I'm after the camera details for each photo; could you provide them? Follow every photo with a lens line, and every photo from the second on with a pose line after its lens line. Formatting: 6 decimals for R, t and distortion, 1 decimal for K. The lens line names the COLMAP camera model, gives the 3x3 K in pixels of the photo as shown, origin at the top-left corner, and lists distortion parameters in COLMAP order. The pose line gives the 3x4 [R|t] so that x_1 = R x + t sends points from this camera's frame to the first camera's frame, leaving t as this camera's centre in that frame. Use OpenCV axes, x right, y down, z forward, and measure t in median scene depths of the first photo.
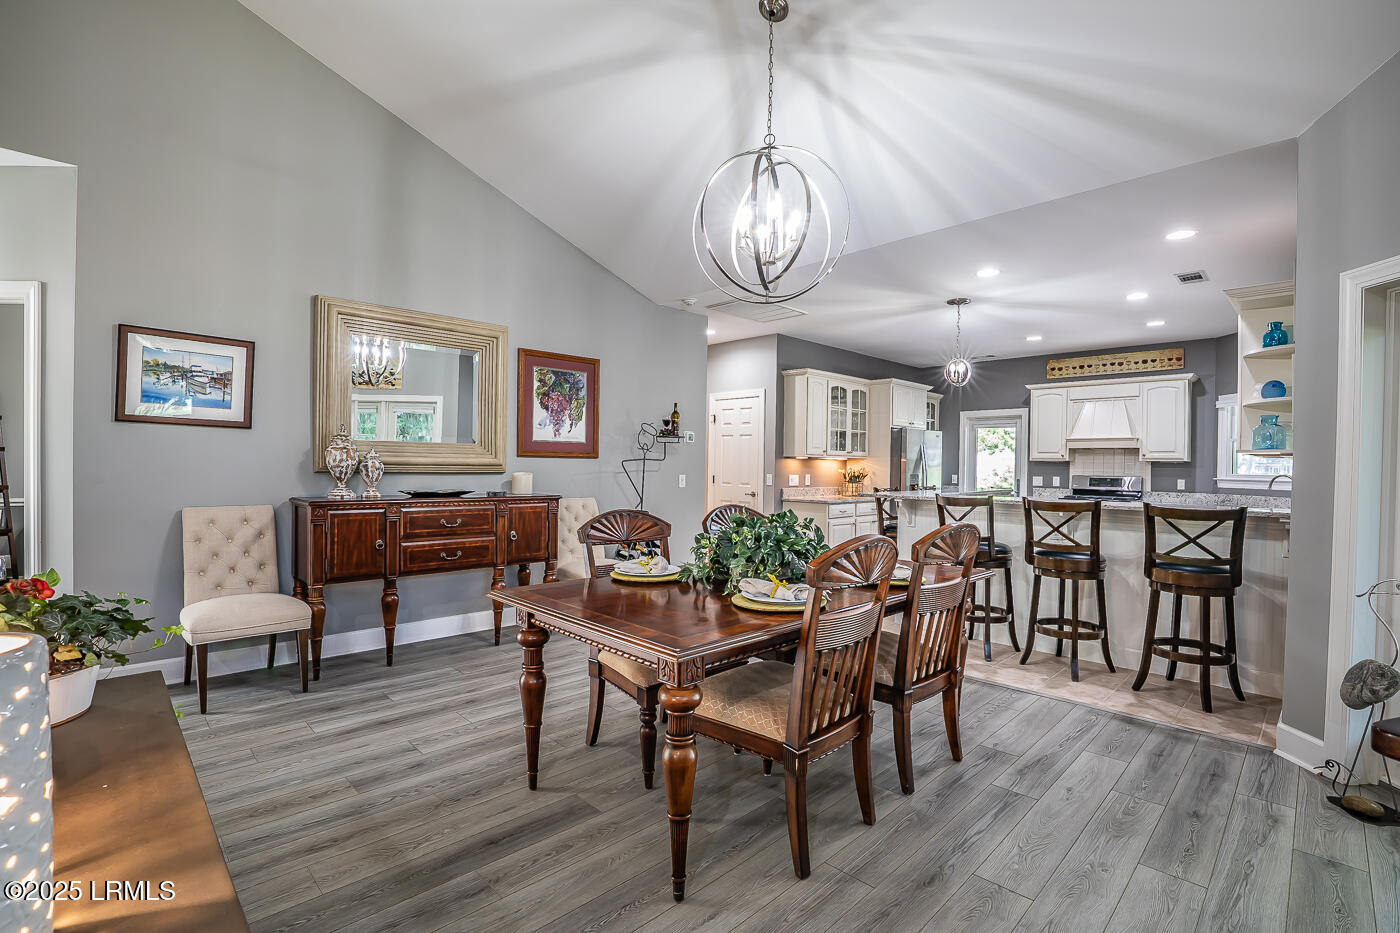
lens RADIAL K [[637.9, 0, 709.9], [0, 637.9, 471.8], [0, 0, 1]] dist [-0.035704, 0.006300]
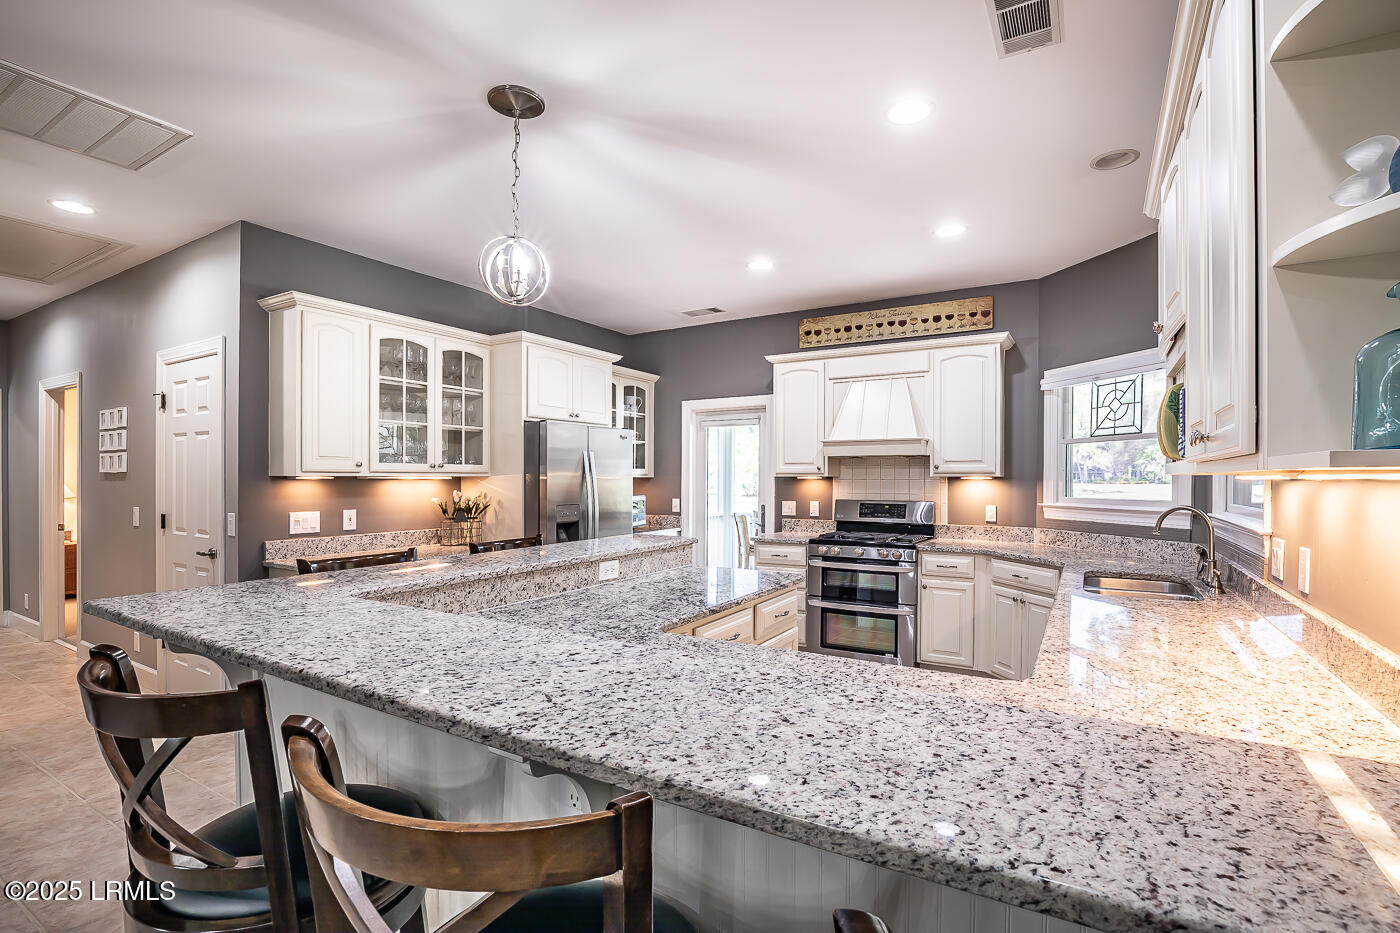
lens RADIAL K [[683.2, 0, 678.4], [0, 683.2, 481.5], [0, 0, 1]] dist [-0.012690, -0.000260]
pose [[0.974457, -0.012321, 0.224236, 0.393839], [0.012675, 0.999920, -0.000140, -0.020794], [-0.224216, 0.002979, 0.974535, 0.541442]]
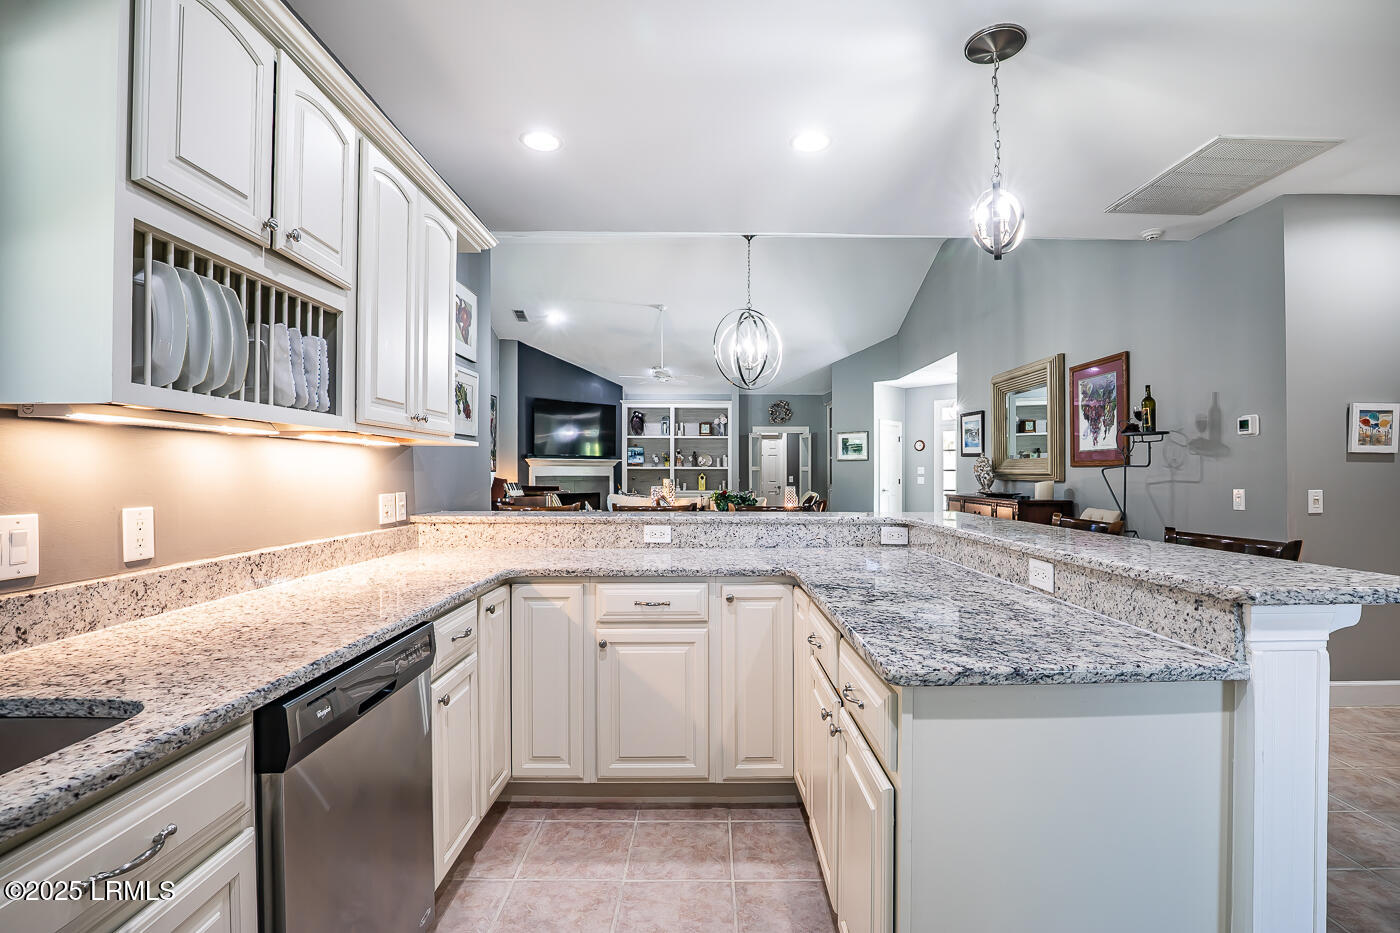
lens RADIAL K [[637.9, 0, 719.0], [0, 637.9, 474.4], [0, 0, 1]] dist [-0.035704, 0.006300]
pose [[-0.697680, -0.011736, -0.716314, 0.812372], [-0.017347, 0.999849, 0.000515, -0.000815], [0.716200, 0.012785, -0.697778, 1.193210]]
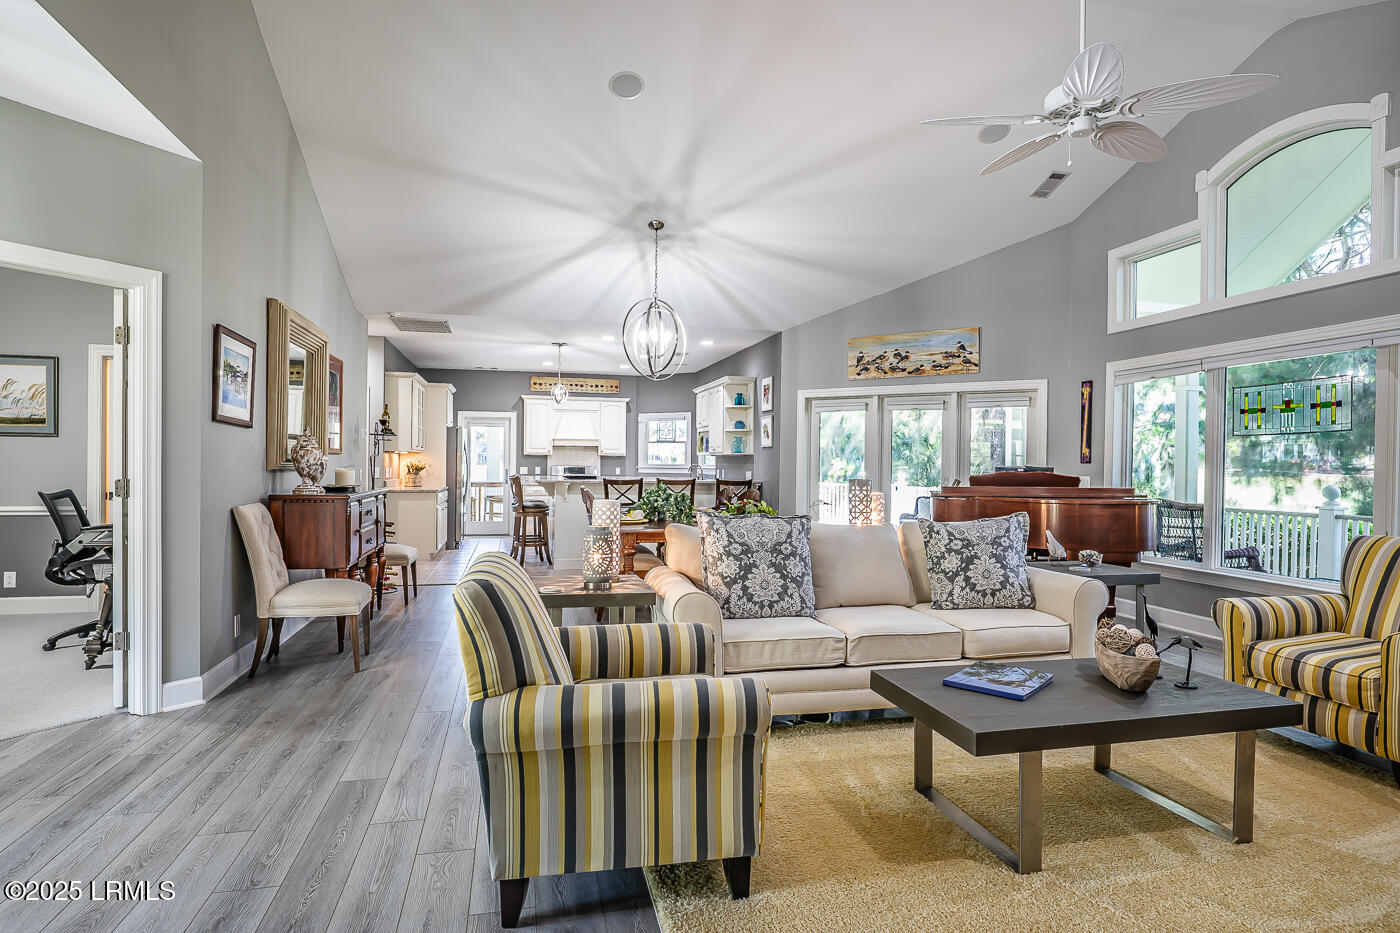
lens RADIAL K [[778.3, 0, 705.7], [0, 778.3, 461.9], [0, 0, 1]] dist [-0.014959, 0.002840]
pose [[0.525059, -0.004680, 0.851053, -0.953776], [0.003598, 0.999988, 0.003280, -0.010041], [-0.851058, 0.001340, 0.525069, -0.198014]]
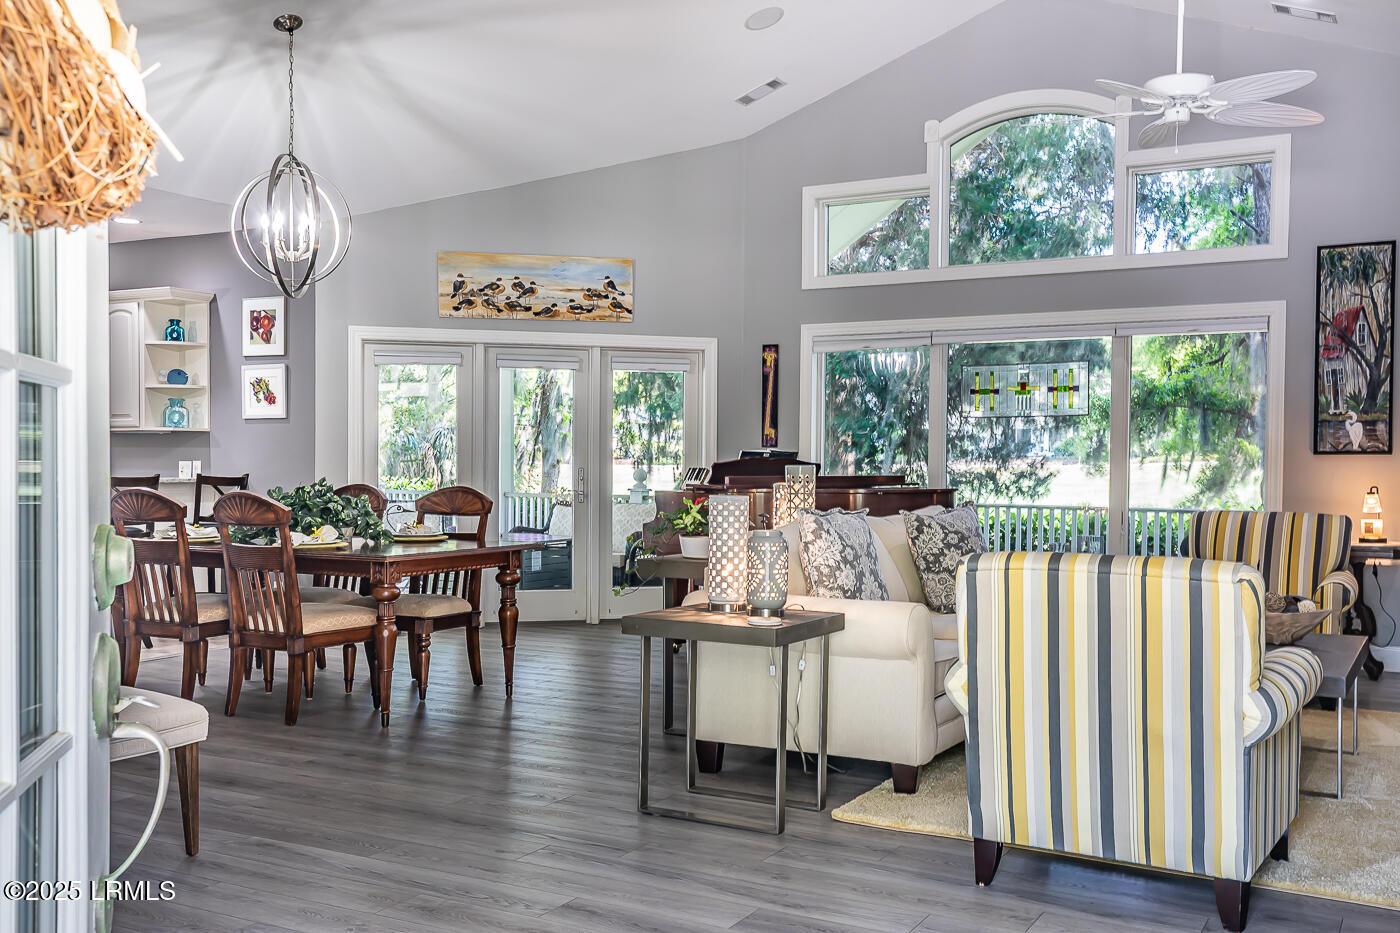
lens RADIAL K [[1315.5, 0, 692.7], [0, 1315.5, 486.7], [0, 0, 1]] dist [0.037203, 0.000000]
pose [[-0.254627, -0.032811, 0.966482, -1.195894], [-0.002635, 0.999444, 0.033236, -0.006603], [-0.967036, 0.005916, -0.254572, 0.468099]]
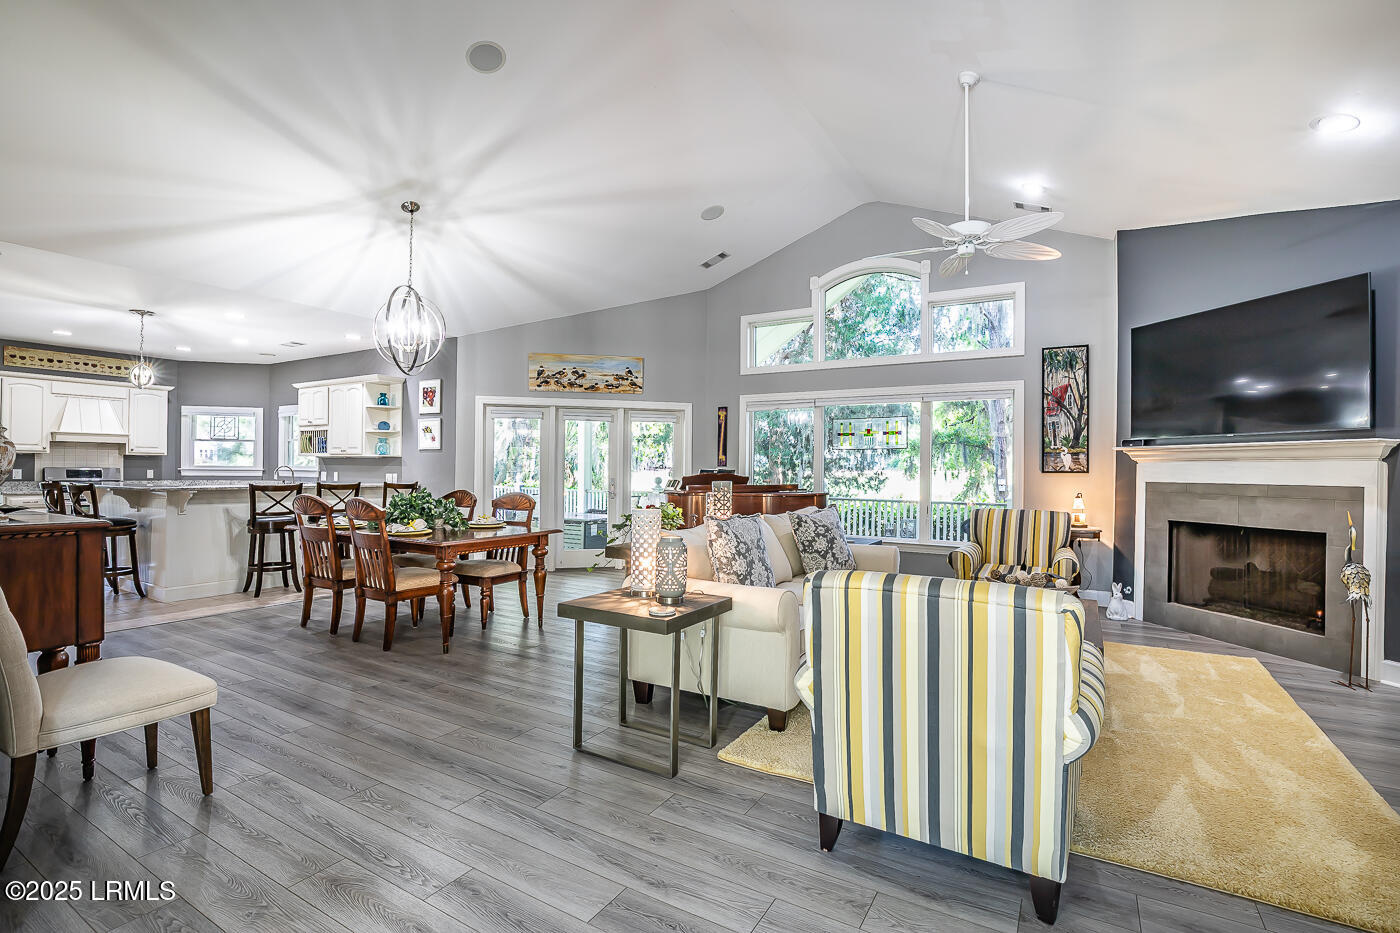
lens RADIAL K [[637.9, 0, 704.2], [0, 637.9, 467.2], [0, 0, 1]] dist [-0.035704, 0.006300]
pose [[-0.242669, -0.012139, 0.970033, -0.940171], [-0.004629, 0.999925, 0.011355, -0.015522], [-0.970098, -0.001734, -0.242707, 0.321008]]
